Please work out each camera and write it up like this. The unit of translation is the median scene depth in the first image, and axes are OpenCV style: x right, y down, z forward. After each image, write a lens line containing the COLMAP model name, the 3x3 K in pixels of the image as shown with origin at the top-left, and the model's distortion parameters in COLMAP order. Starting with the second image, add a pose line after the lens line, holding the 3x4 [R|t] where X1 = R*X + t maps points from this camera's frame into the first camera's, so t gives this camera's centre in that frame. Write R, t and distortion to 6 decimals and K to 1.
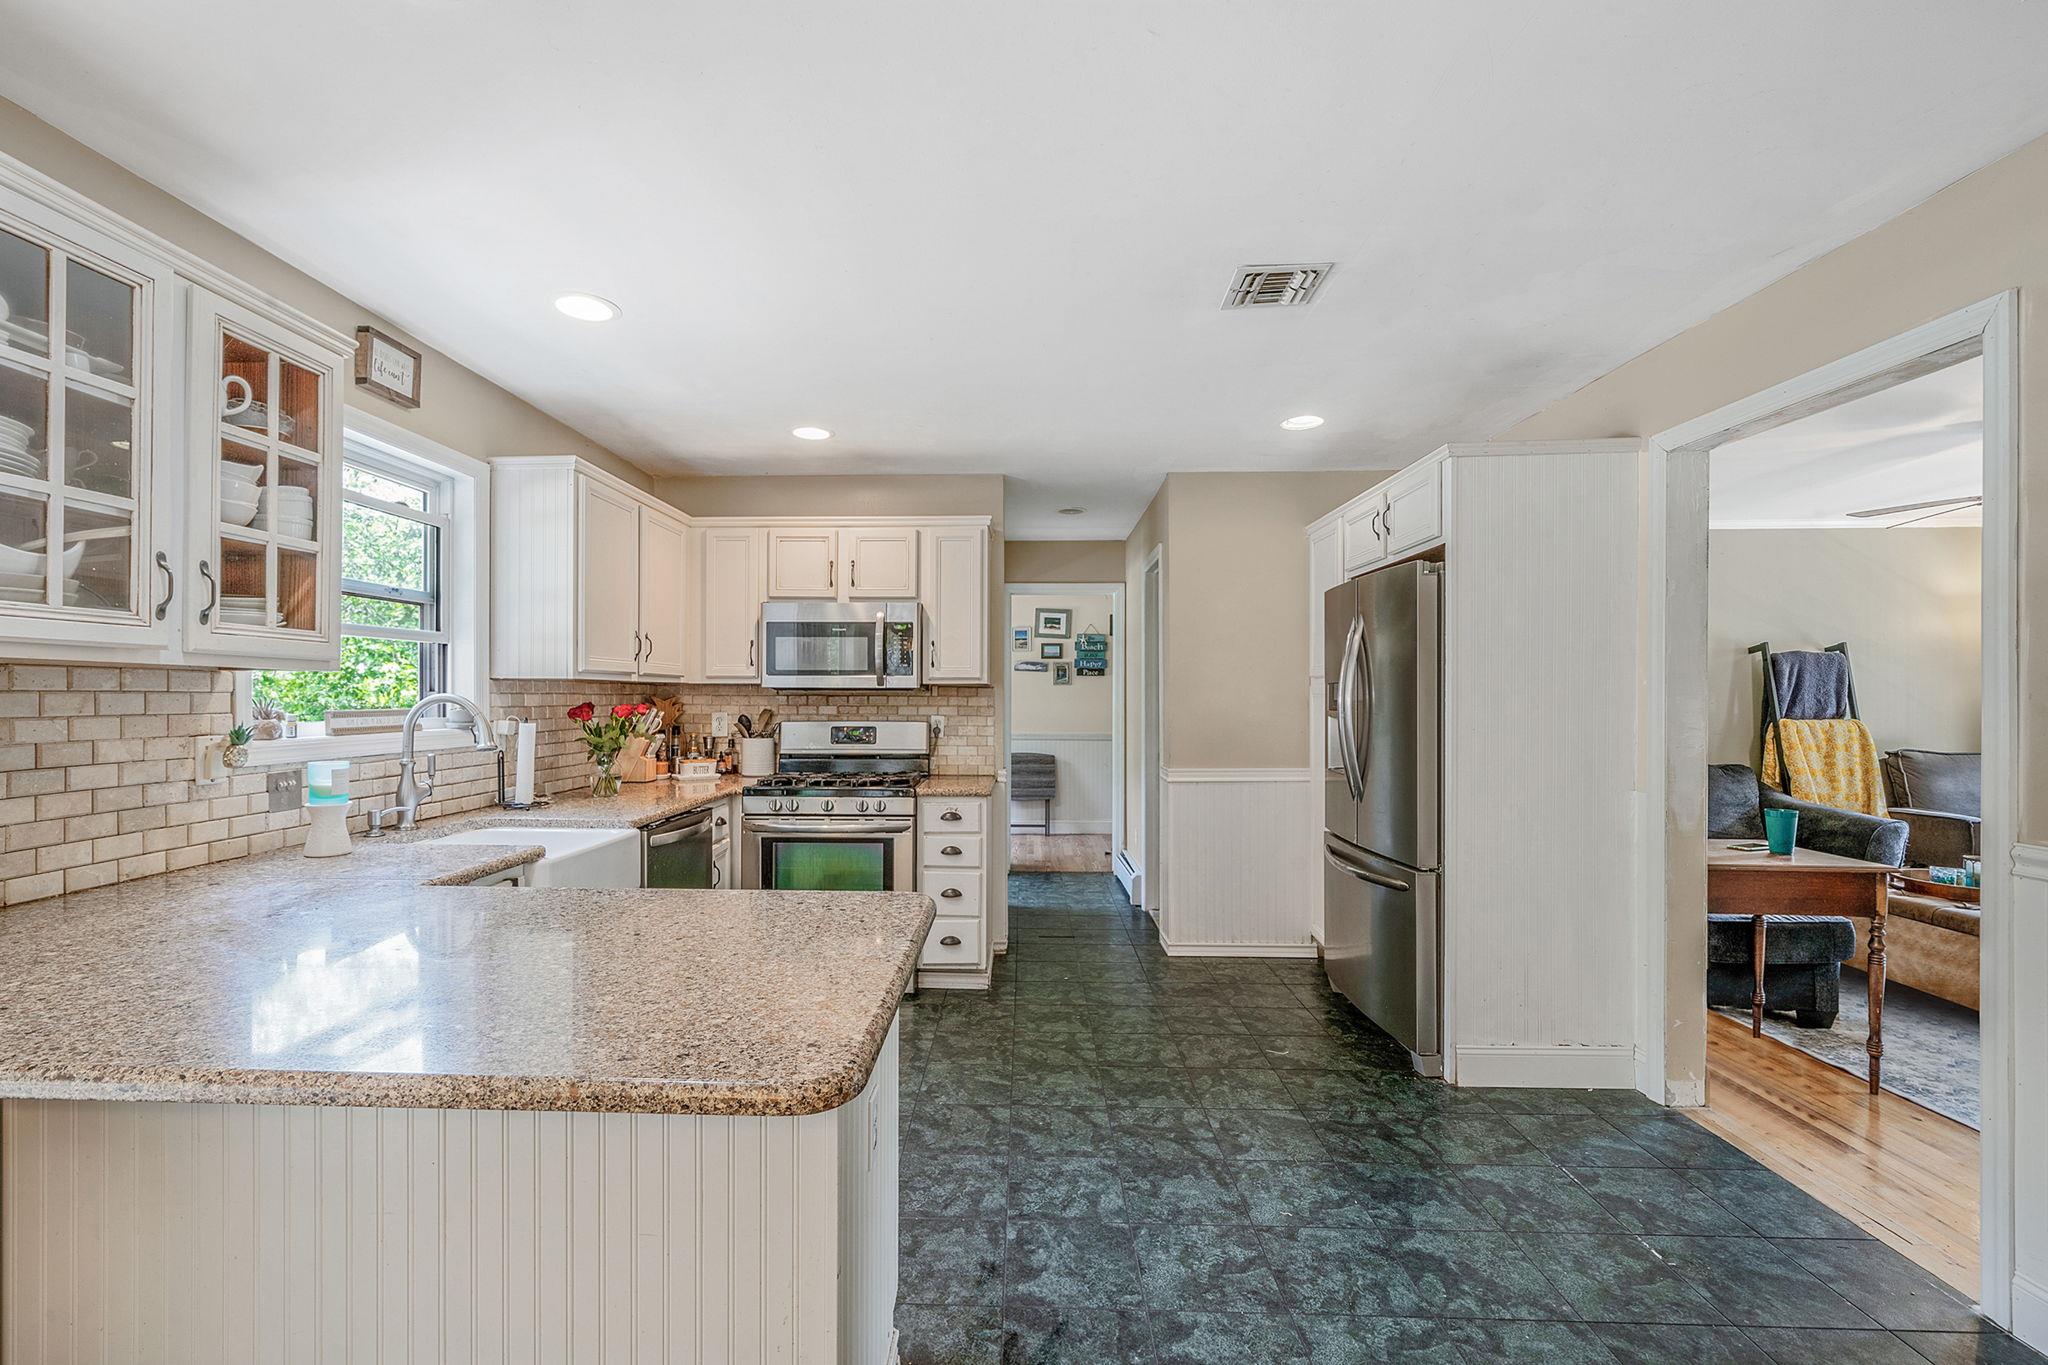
lens RADIAL K [[861.0, 0, 987.9], [0, 861.0, 693.9], [0, 0, 1]] dist [-0.003039, 0.001072]
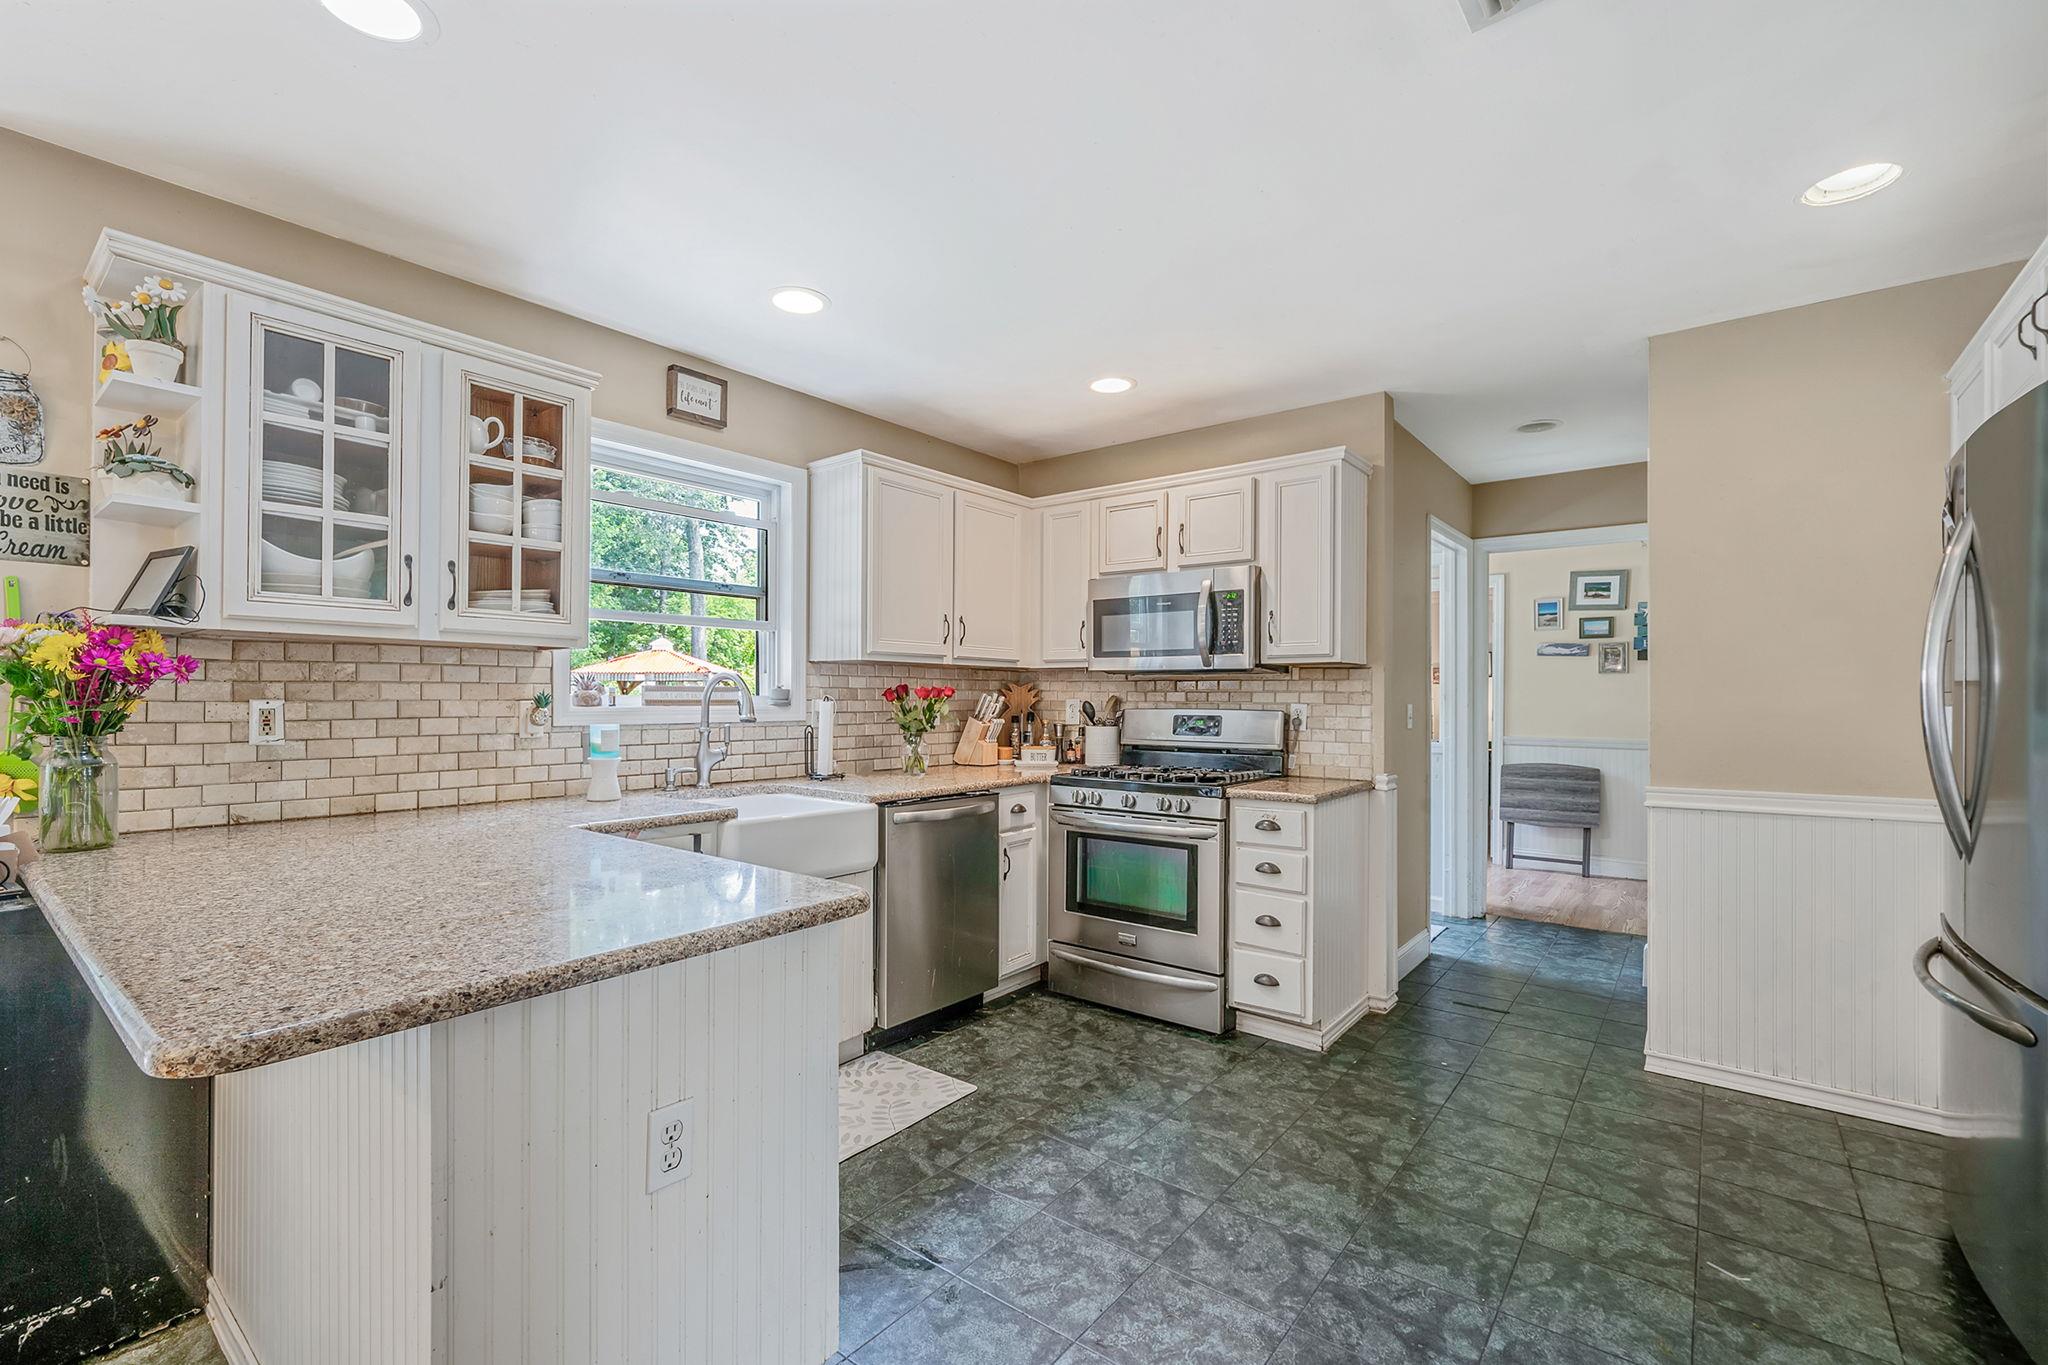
lens RADIAL K [[882.9, 0, 996.7], [0, 882.9, 695.8], [0, 0, 1]] dist [-0.000140, 0.000144]
pose [[0.803119, 0.000709, -0.595818, 0.268817], [-0.001607, 0.999998, -0.000977, 0.024392], [0.595816, 0.001742, 0.803119, 0.203546]]
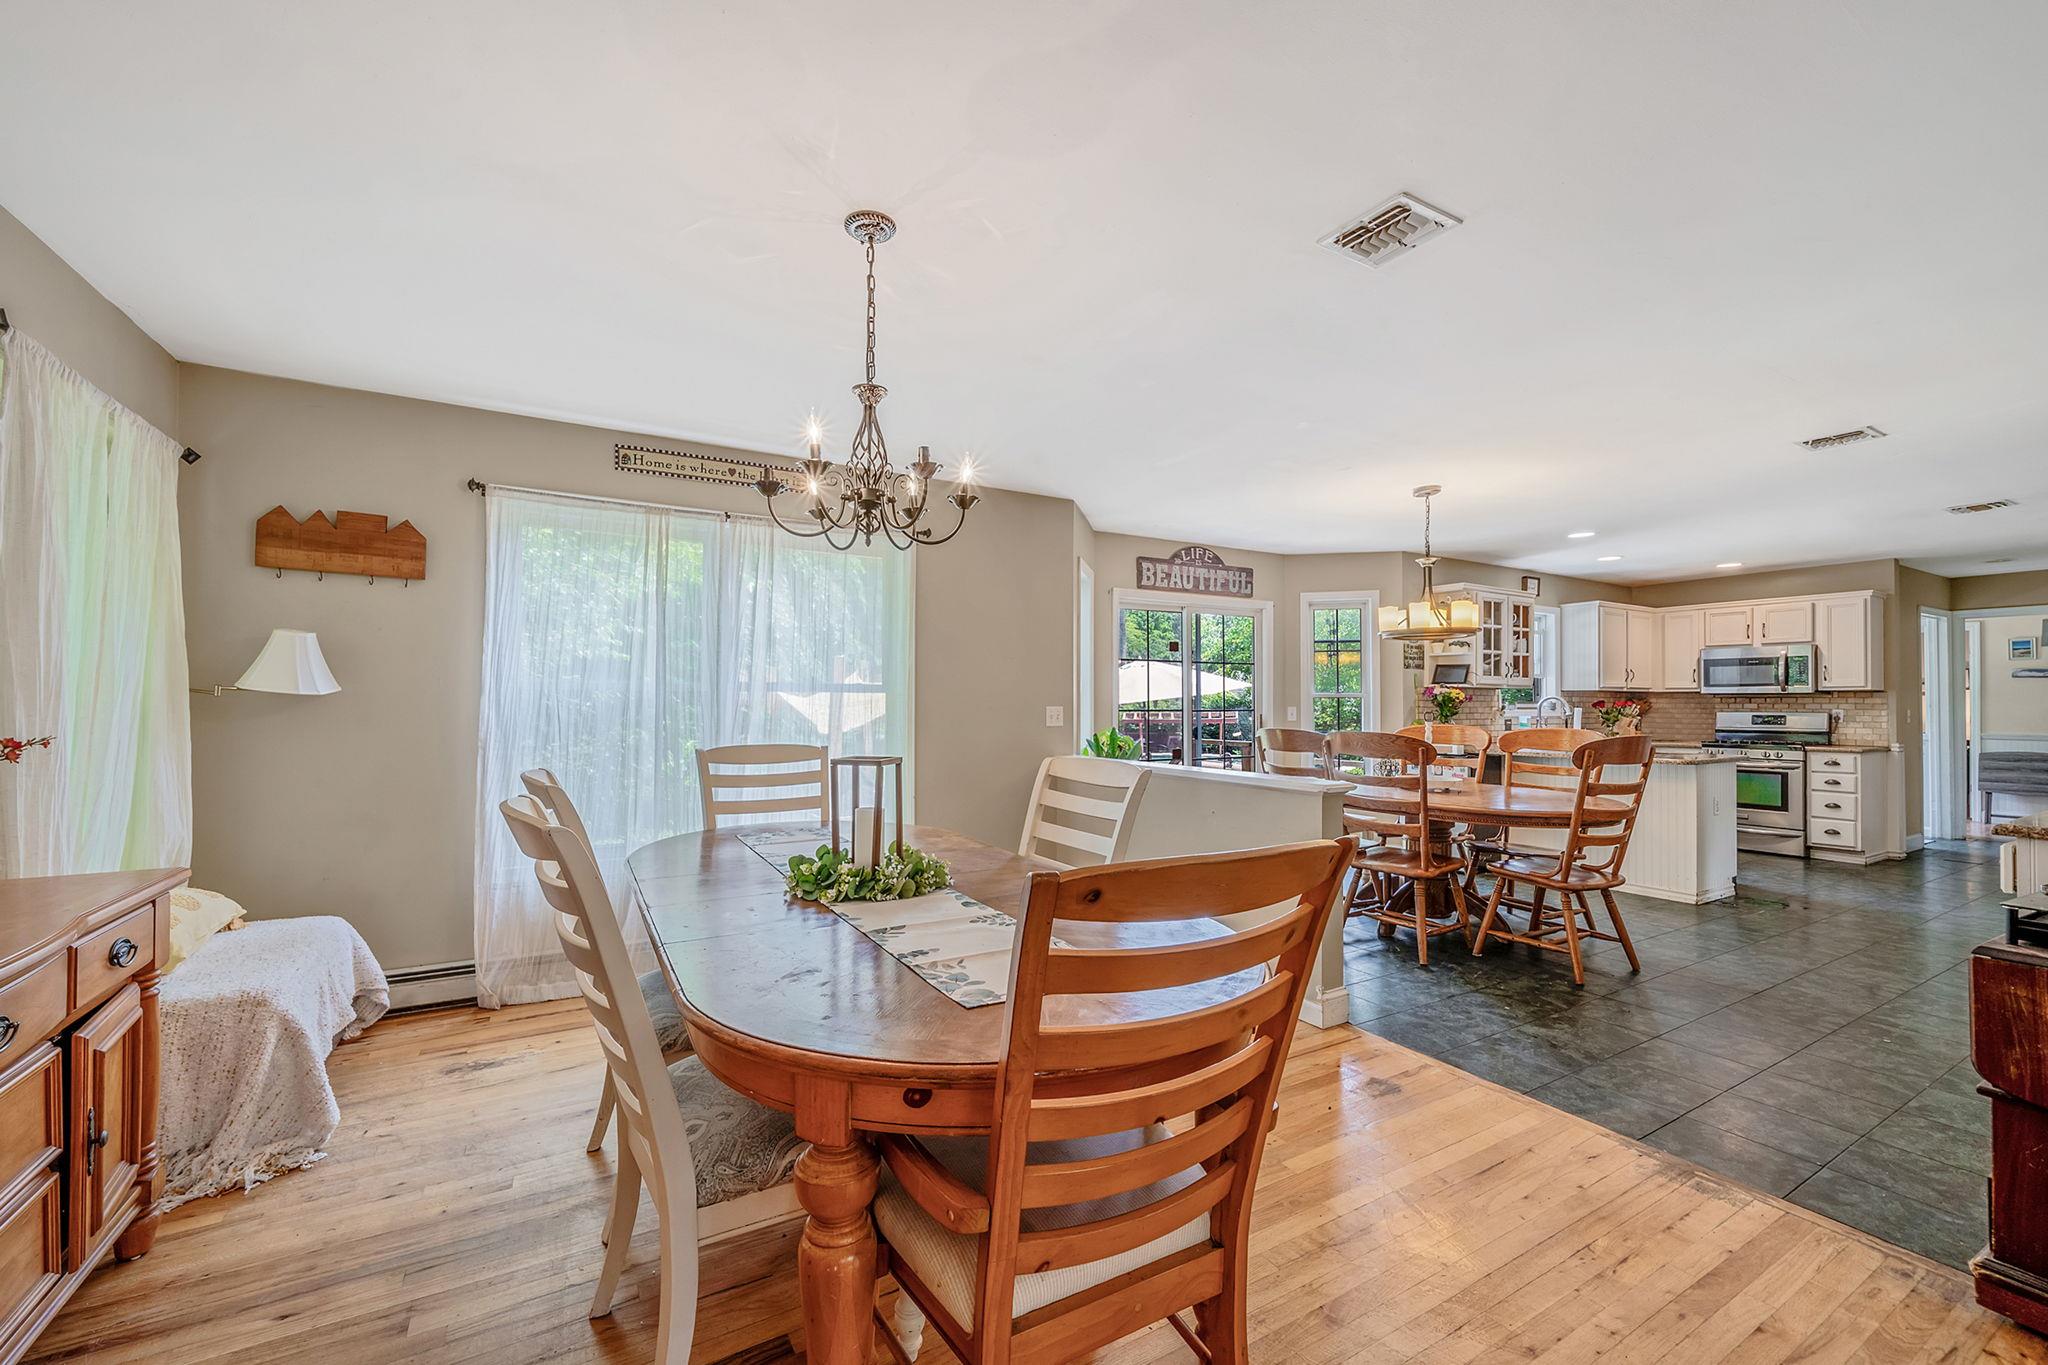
lens RADIAL K [[771.5, 0, 1016.9], [0, 771.5, 694.8], [0, 0, 1]] dist [-0.006875, 0.000680]
pose [[0.520632, -0.010803, -0.853713, 0.483674], [-0.001798, 0.999904, -0.013749, 0.026271], [0.853779, 0.008693, 0.520562, -1.426082]]
